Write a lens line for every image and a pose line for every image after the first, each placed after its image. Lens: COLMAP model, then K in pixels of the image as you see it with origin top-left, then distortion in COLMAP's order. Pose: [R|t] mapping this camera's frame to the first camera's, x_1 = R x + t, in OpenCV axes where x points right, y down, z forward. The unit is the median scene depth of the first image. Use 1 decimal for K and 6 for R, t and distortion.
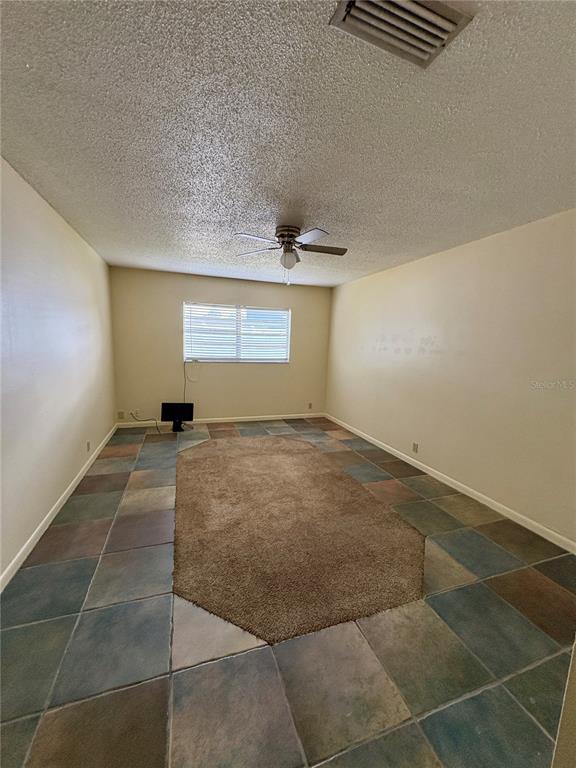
lens RADIAL K [[306.9, 0, 289.7], [0, 306.9, 385.9], [0, 0, 1]] dist [0.001720, -0.000287]
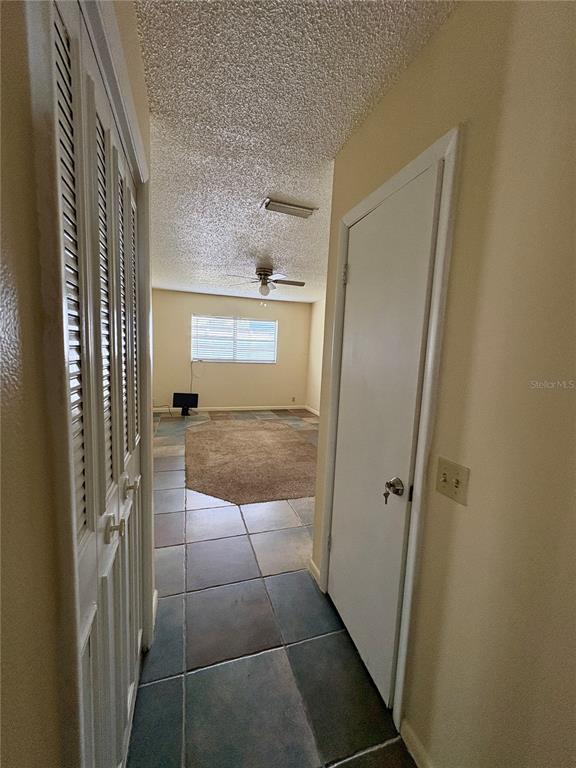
lens RADIAL K [[306.9, 0, 288.2], [0, 306.9, 383.9], [0, 0, 1]] dist [0.001720, -0.000287]
pose [[0.999799, 0.010432, -0.017129, 0.095916], [-0.010904, 0.999556, -0.027725, 0.055423], [0.016833, 0.027907, 0.999469, -0.315799]]
